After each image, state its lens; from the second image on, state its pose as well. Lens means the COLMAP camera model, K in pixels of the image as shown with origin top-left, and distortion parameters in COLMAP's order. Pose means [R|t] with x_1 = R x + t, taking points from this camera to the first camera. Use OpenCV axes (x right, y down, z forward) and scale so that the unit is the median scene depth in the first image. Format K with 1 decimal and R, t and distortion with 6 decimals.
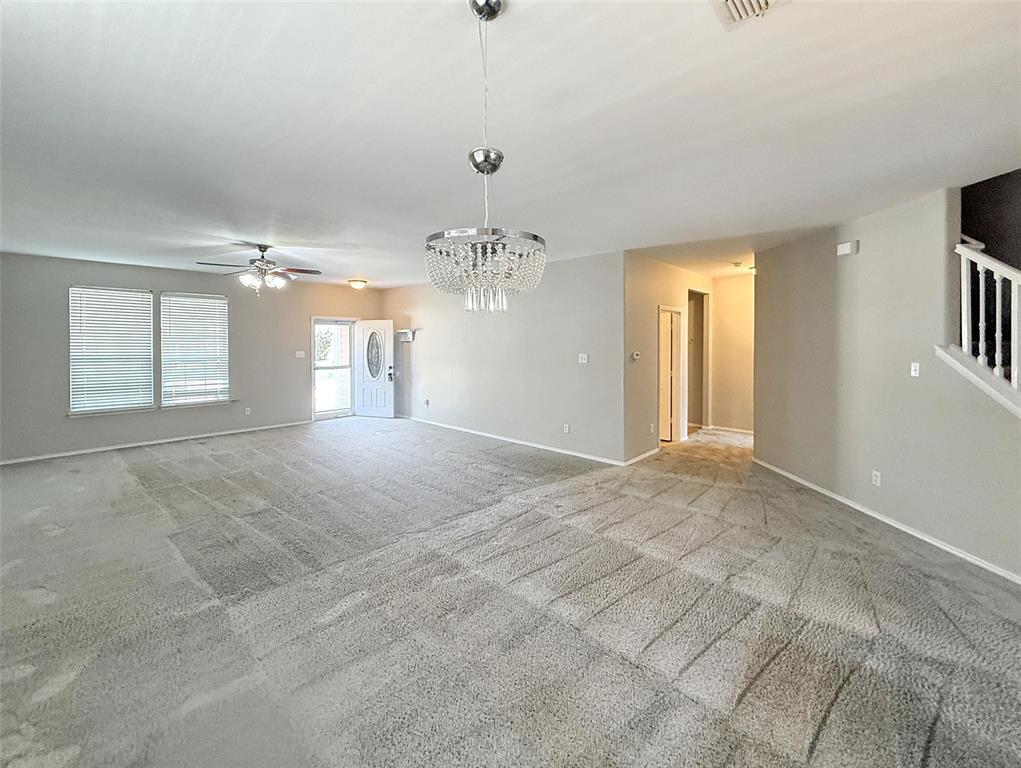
lens RADIAL K [[420.4, 0, 509.2], [0, 420.4, 346.5], [0, 0, 1]] dist [-0.000280, 0.000002]
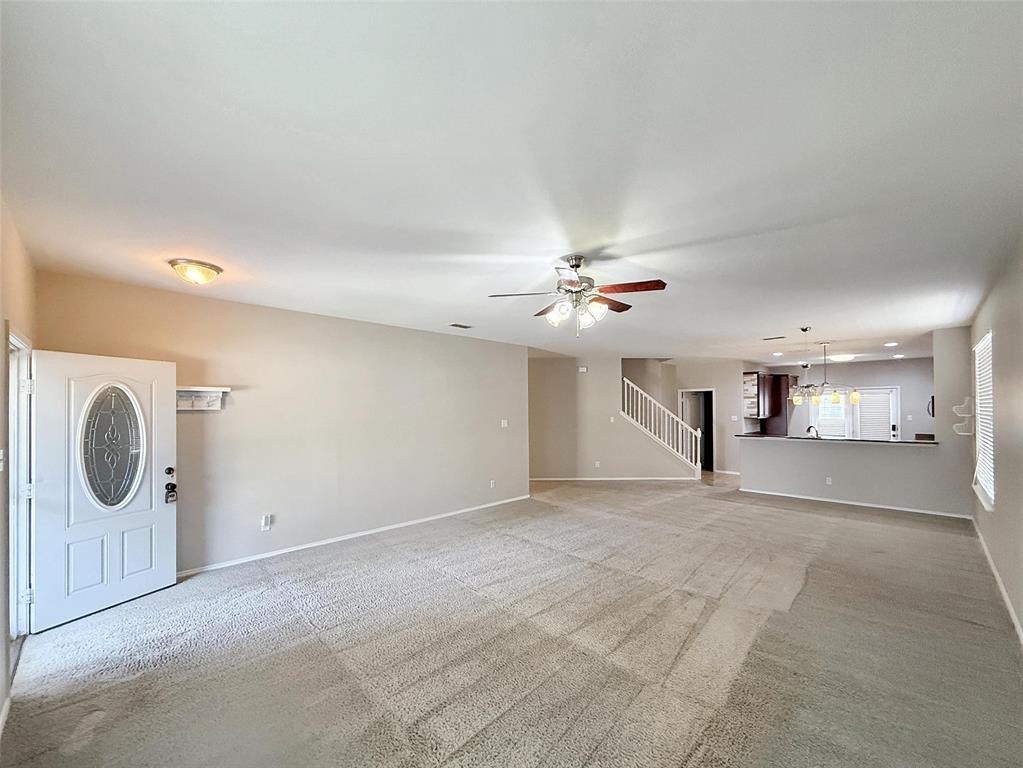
lens RADIAL K [[414.4, 0, 509.3], [0, 414.4, 407.1], [0, 0, 1]] dist [0.000066, 0.000036]
pose [[0.032847, 0.007779, 0.999430, -0.970262], [0.017014, 0.999820, -0.008341, -0.008579], [-0.999316, 0.017278, 0.032709, 0.868551]]
